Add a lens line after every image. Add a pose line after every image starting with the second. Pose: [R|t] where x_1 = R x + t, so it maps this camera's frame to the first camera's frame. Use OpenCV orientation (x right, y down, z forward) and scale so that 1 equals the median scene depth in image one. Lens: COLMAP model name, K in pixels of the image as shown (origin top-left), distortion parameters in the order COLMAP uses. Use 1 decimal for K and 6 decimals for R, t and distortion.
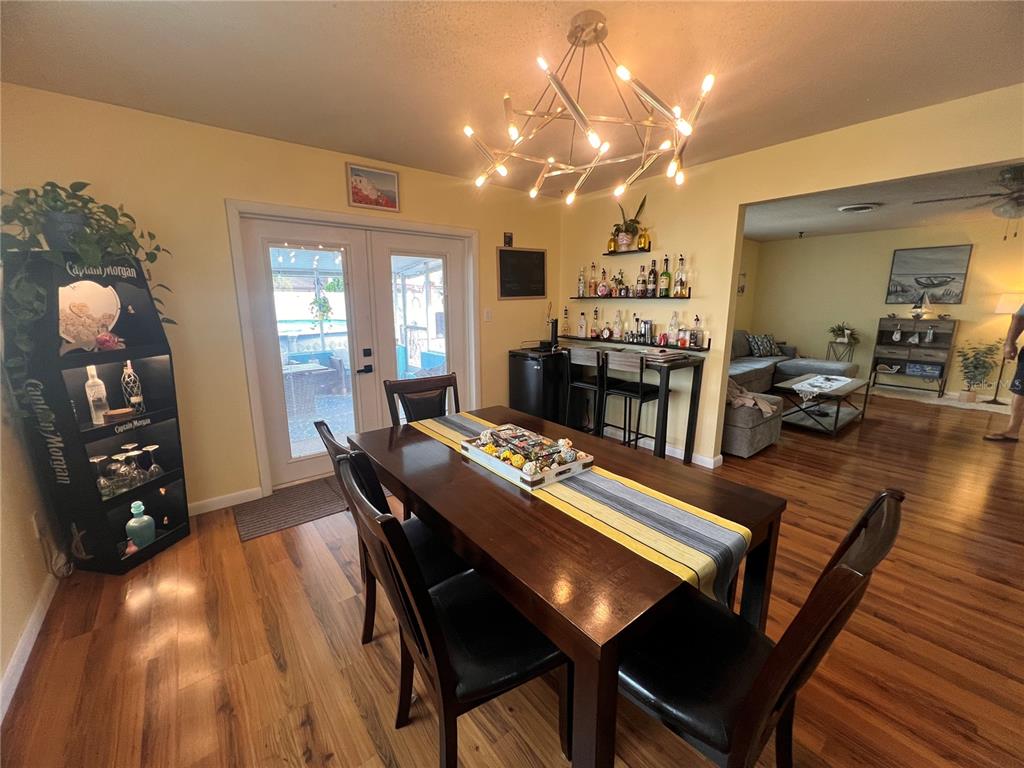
lens RADIAL K [[414.7, 0, 508.8], [0, 414.7, 375.2], [0, 0, 1]] dist [0.002872, 0.000275]
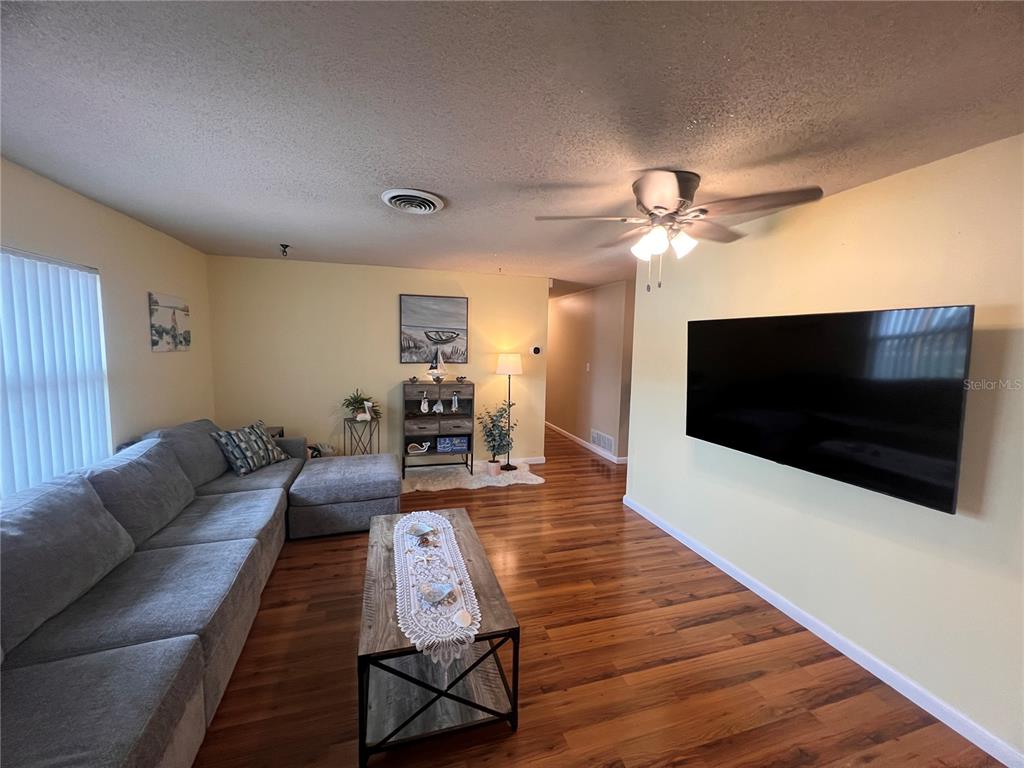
lens RADIAL K [[409.0, 0, 509.7], [0, 409.0, 380.3], [0, 0, 1]] dist [0.003590, 0.000367]
pose [[0.371708, -0.070549, 0.925665, 0.302409], [0.151335, 0.988375, 0.014558, -0.128643], [-0.915932, 0.134674, 0.378063, 0.569547]]
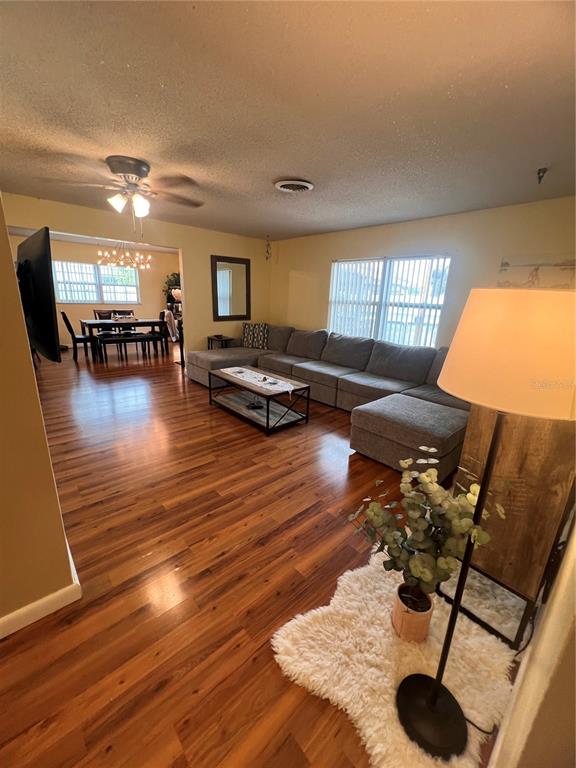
lens RADIAL K [[311.0, 0, 287.6], [0, 311.0, 382.1], [0, 0, 1]] dist [0.002872, 0.000275]
pose [[0.066778, 0.284108, -0.956464, 1.184684], [-0.231081, 0.936944, 0.262177, -0.149073], [0.970640, 0.203513, 0.128219, 0.771074]]
